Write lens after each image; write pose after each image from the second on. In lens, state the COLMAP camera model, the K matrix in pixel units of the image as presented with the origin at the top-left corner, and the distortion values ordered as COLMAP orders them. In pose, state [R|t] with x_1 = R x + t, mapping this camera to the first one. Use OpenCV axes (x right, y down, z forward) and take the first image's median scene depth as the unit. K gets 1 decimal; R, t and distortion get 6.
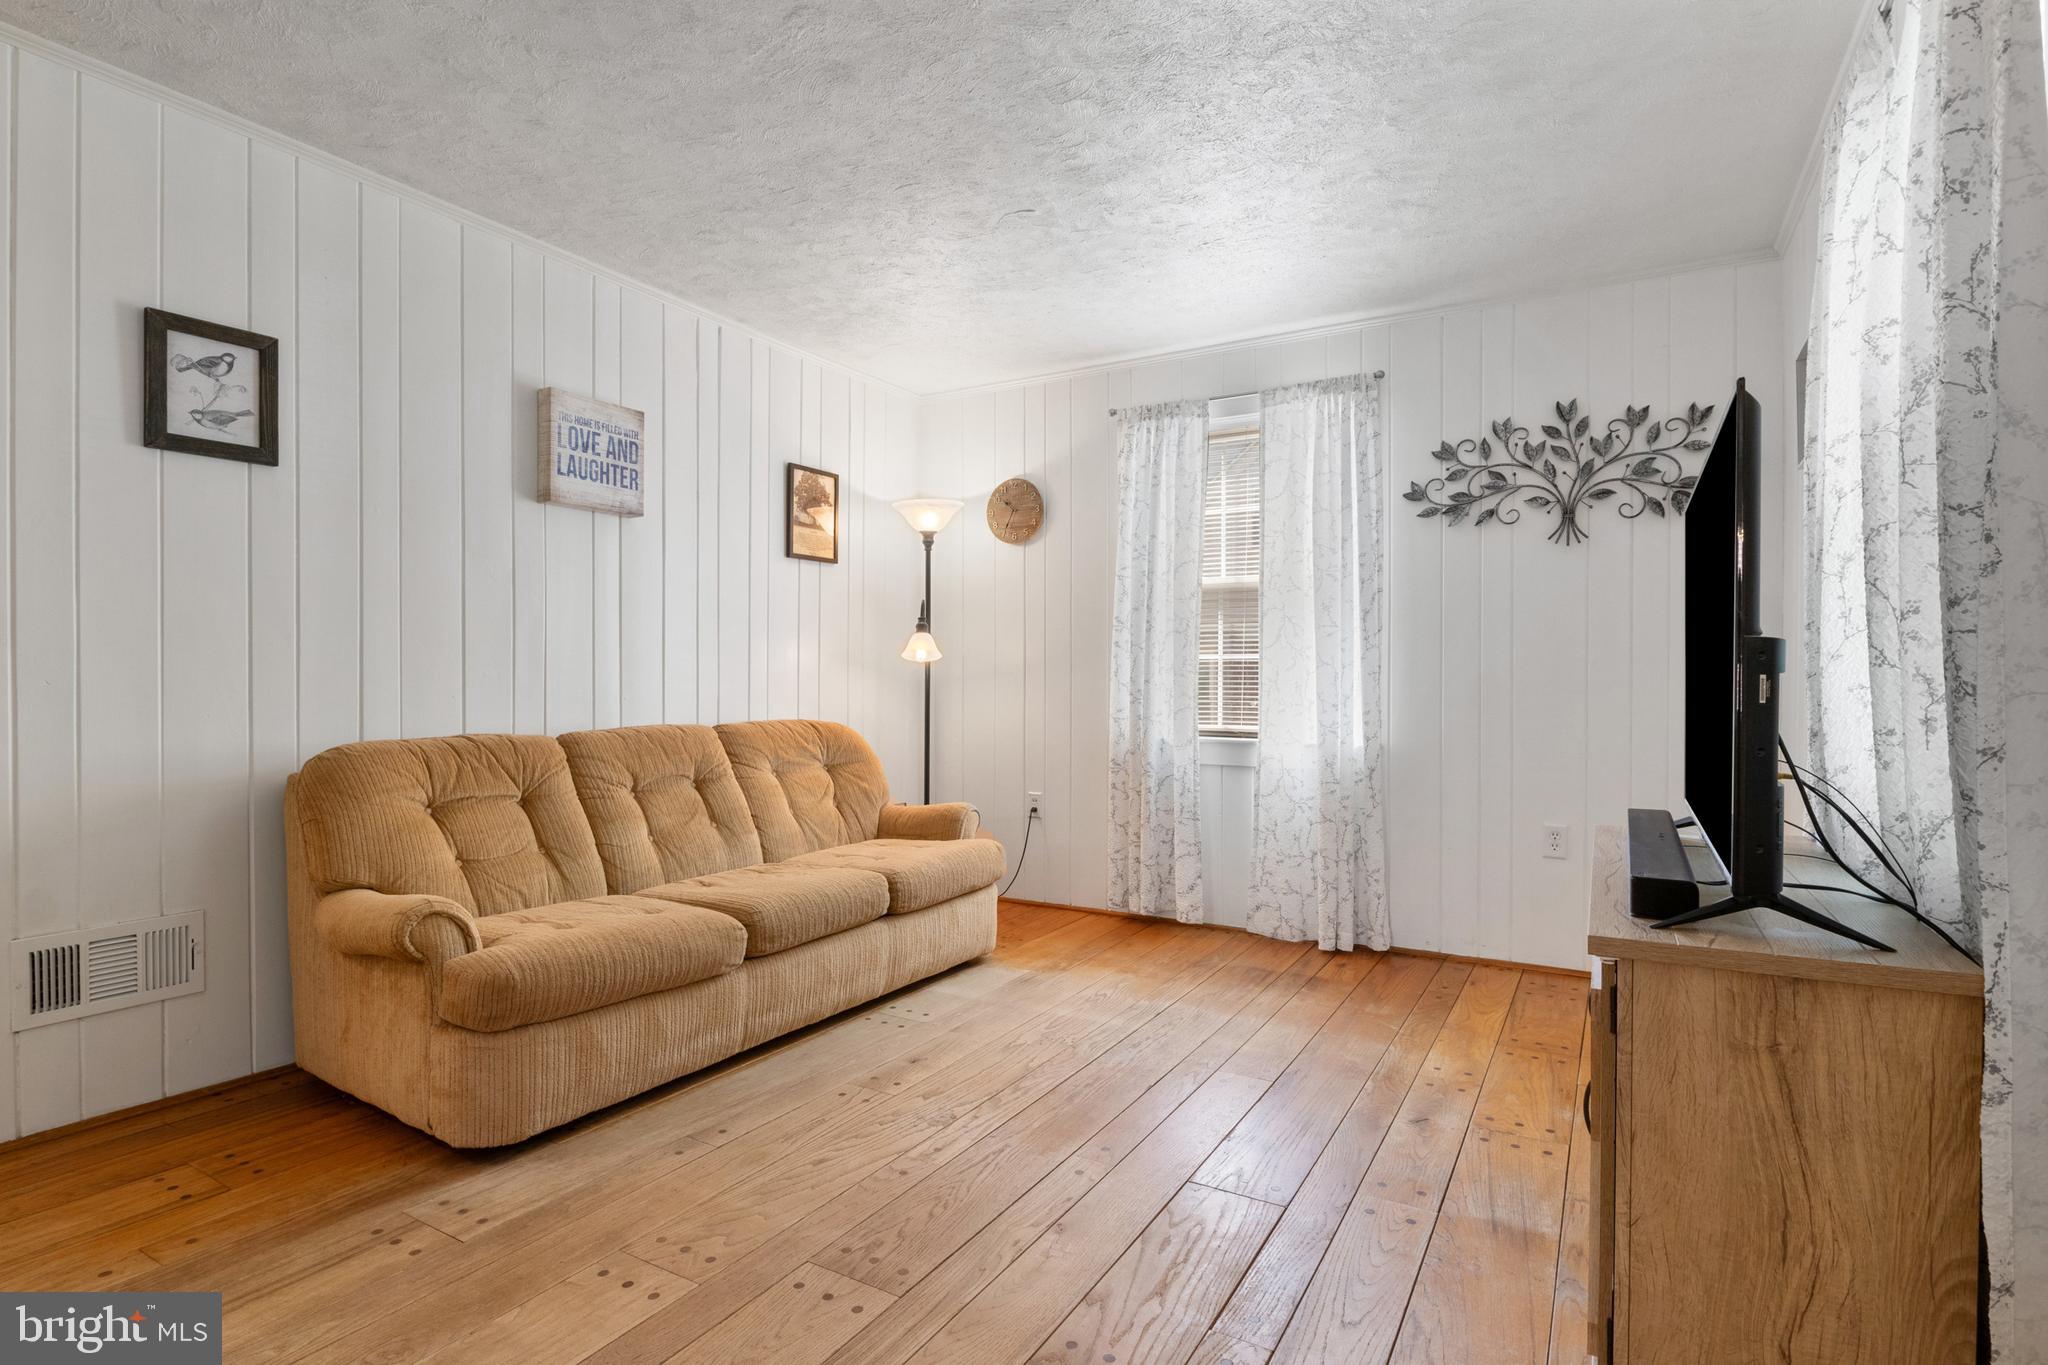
lens RADIAL K [[1031.2, 0, 1008.0], [0, 1031.2, 680.6], [0, 0, 1]] dist [-0.003596, -0.000255]
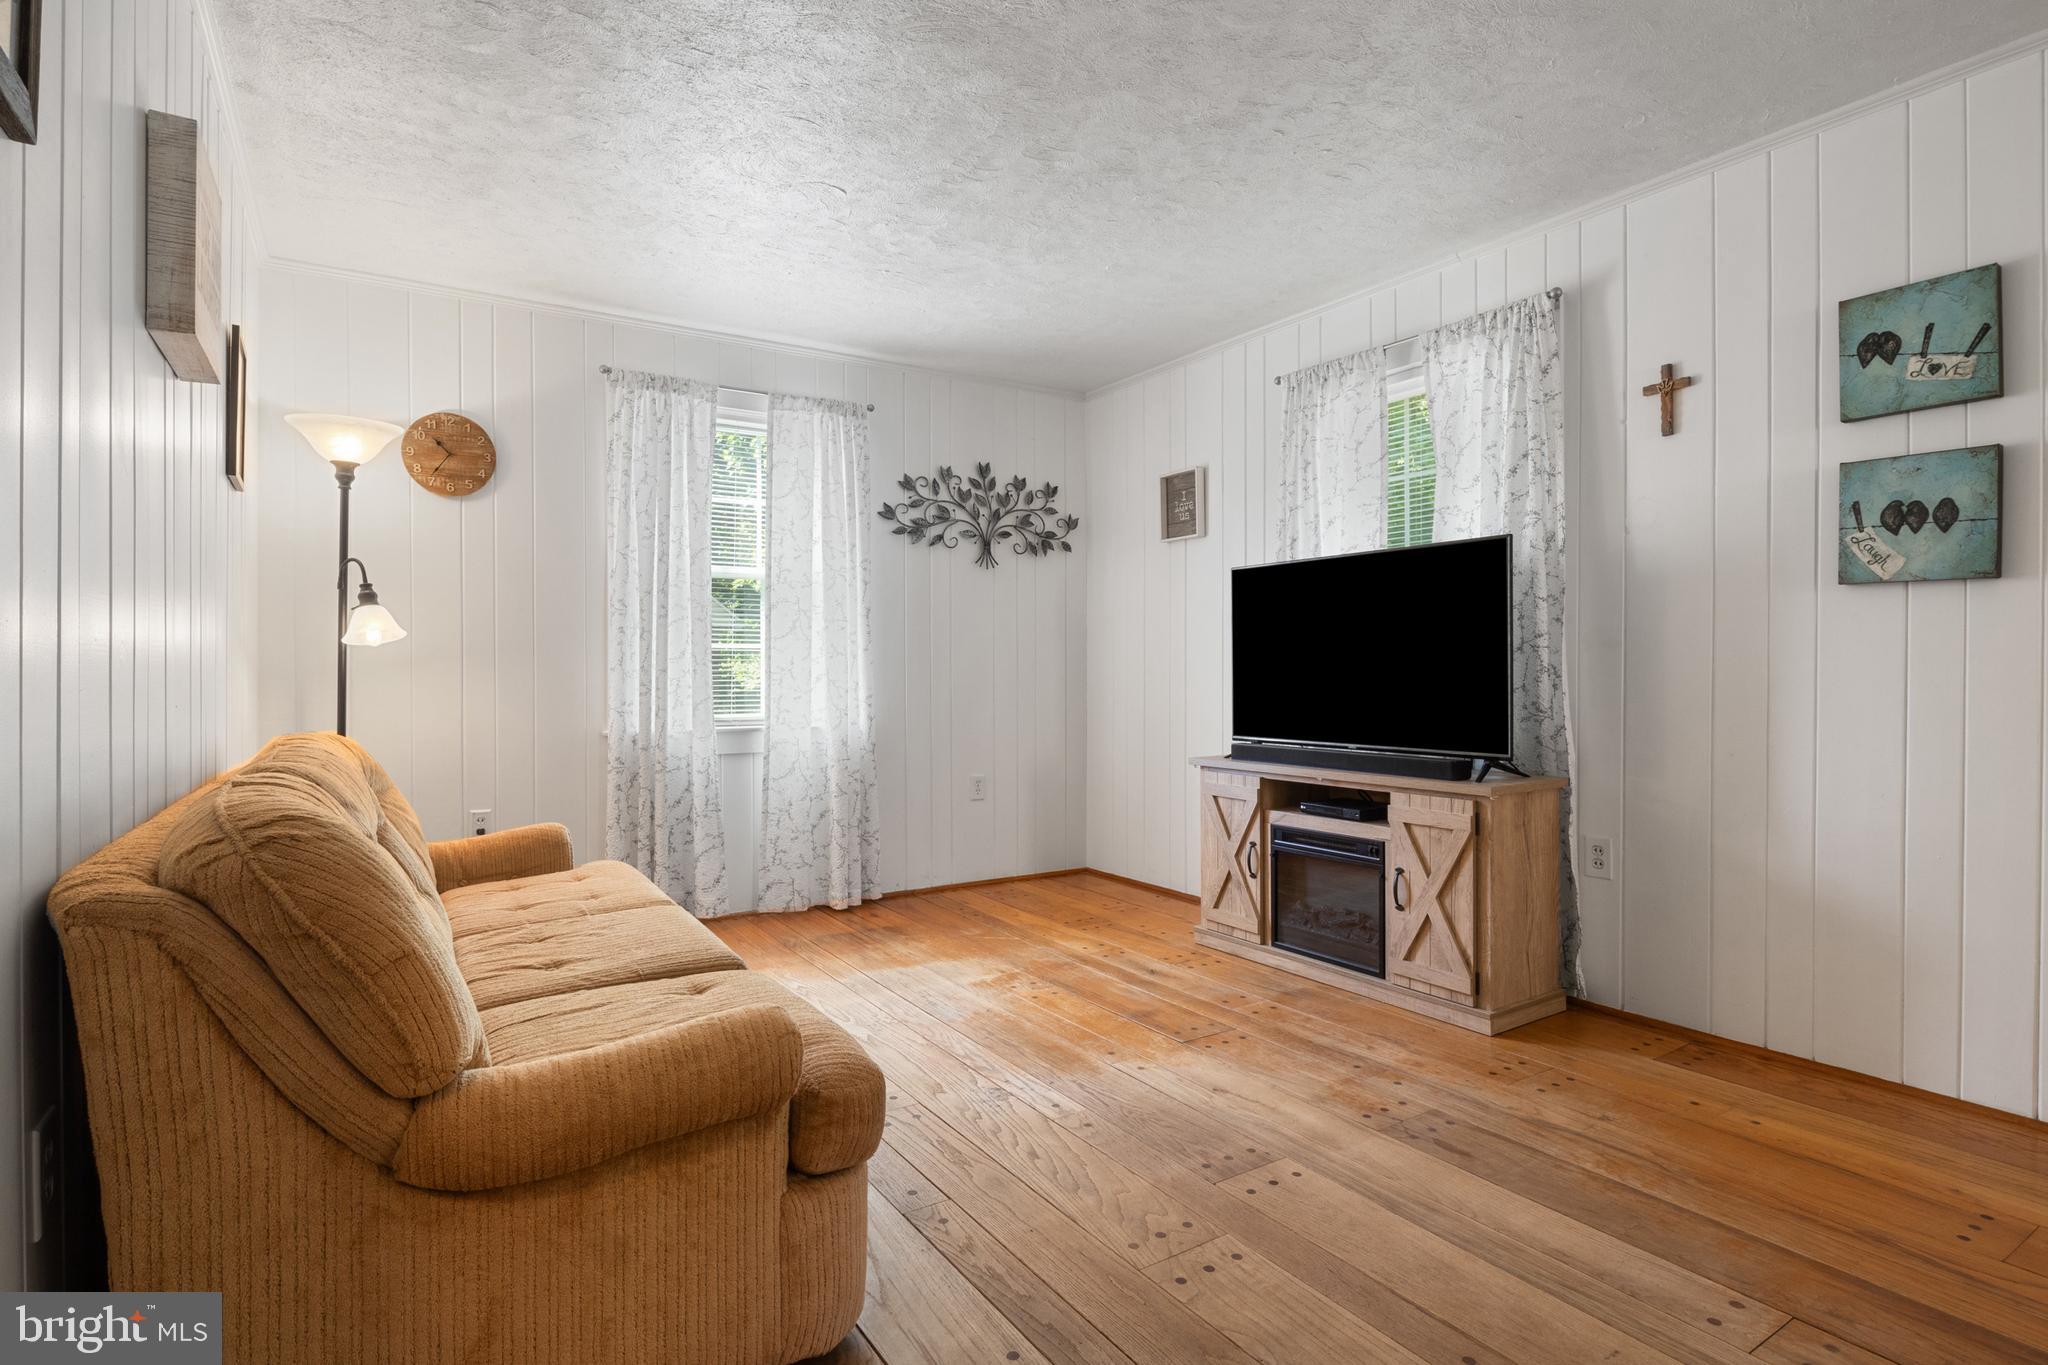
lens RADIAL K [[1040.0, 0, 1016.5], [0, 1040.0, 661.4], [0, 0, 1]] dist [-0.003671, 0.000093]
pose [[0.444887, 0.002187, 0.895584, -0.683688], [0.005397, 0.999972, -0.005122, -0.001481], [-0.895571, 0.007112, 0.444863, 0.356930]]
